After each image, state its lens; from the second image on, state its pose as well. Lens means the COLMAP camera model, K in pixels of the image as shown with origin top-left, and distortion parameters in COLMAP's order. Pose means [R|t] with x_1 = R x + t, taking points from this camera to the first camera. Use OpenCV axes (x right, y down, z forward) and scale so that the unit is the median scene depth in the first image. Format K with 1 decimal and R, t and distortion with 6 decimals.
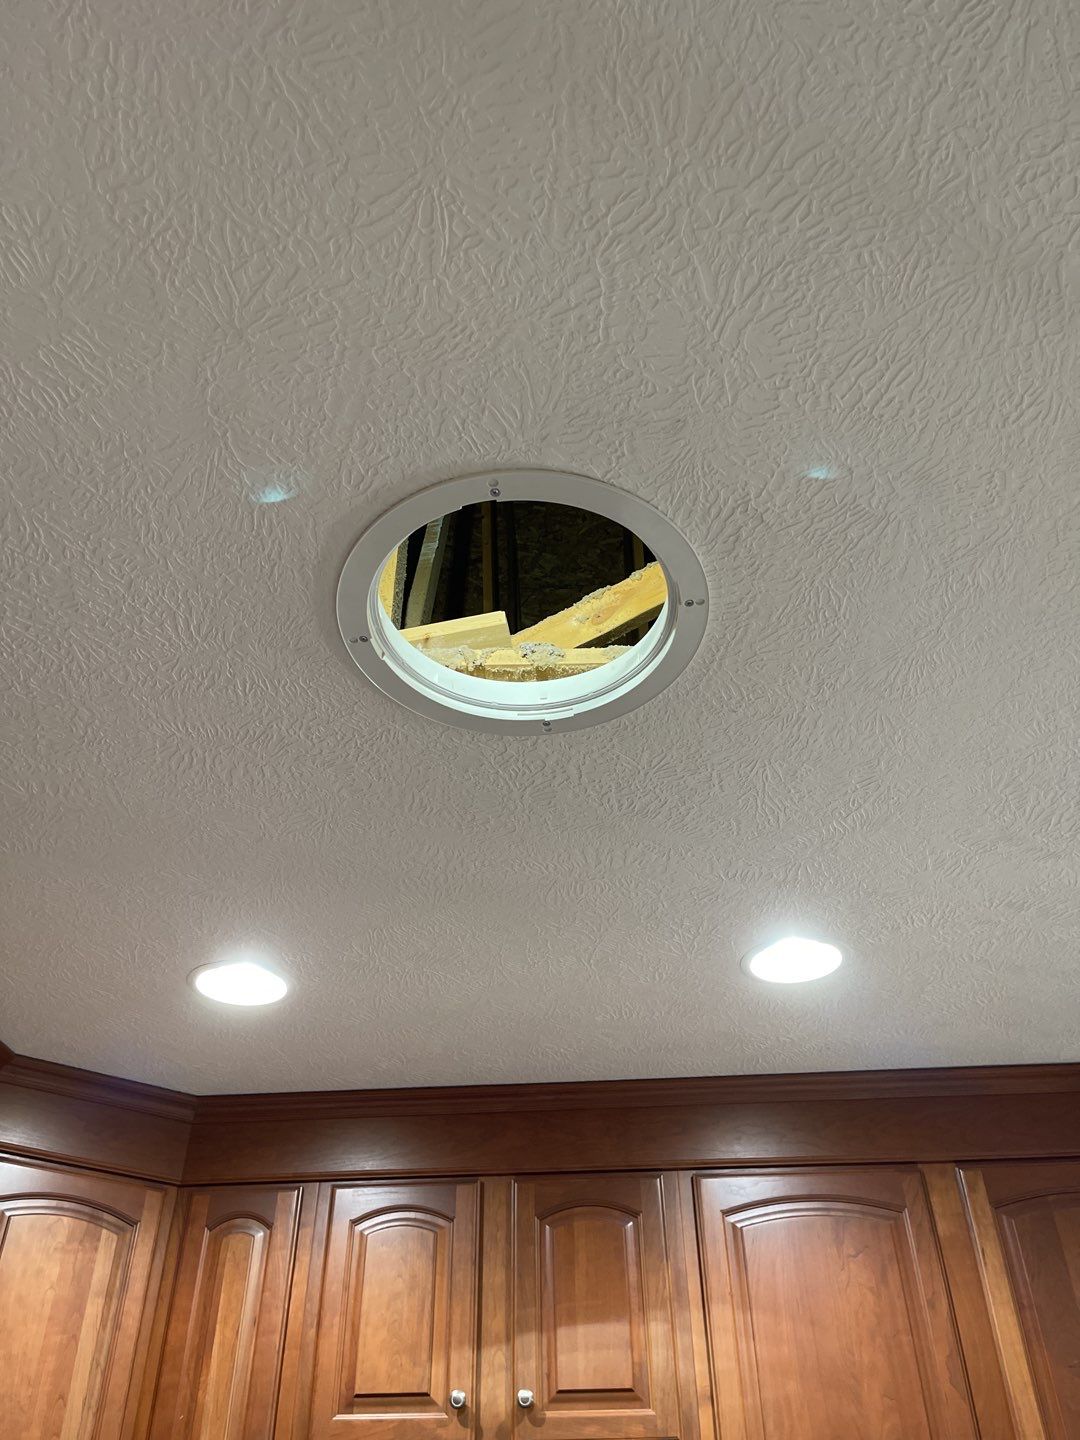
lens RADIAL K [[1087.5, 0, 534.7], [0, 1087.5, 717.0], [0, 0, 1]] dist [0.066254, -0.096250]
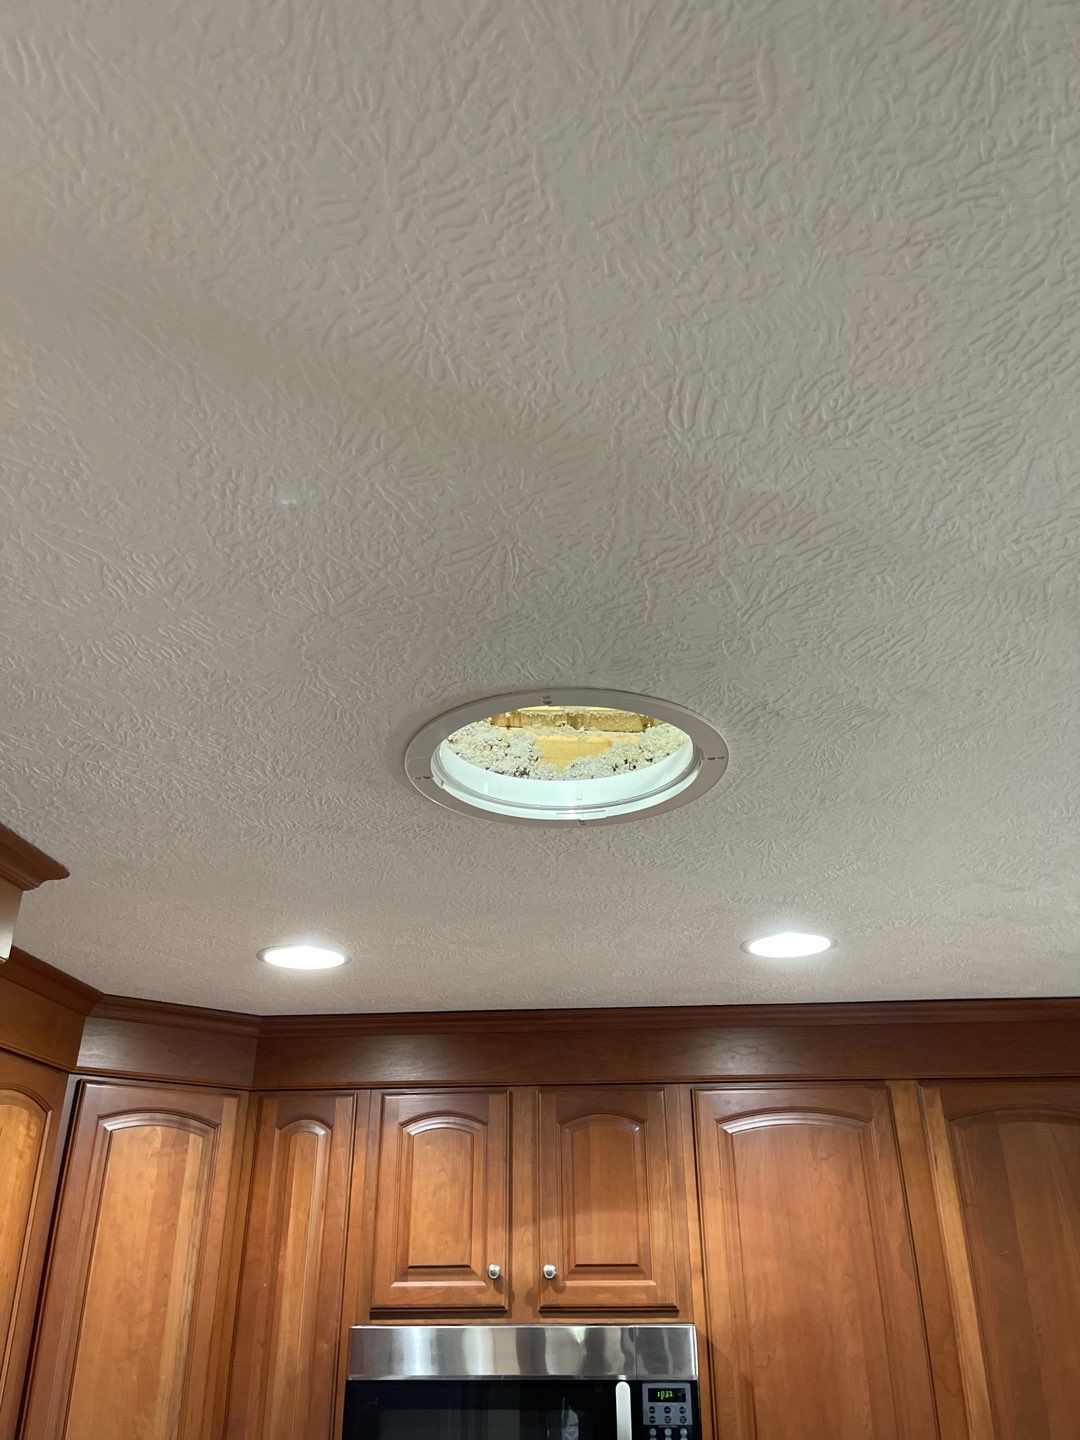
lens RADIAL K [[1081.4, 0, 540.0], [0, 1081.4, 720.0], [0, 0, 1]] dist [0.058724, -0.064071]
pose [[0.999988, 0.004180, 0.002423, -0.045150], [-0.004575, 0.980432, 0.196804, -0.398293], [-0.001553, -0.196813, 0.980440, -0.119998]]
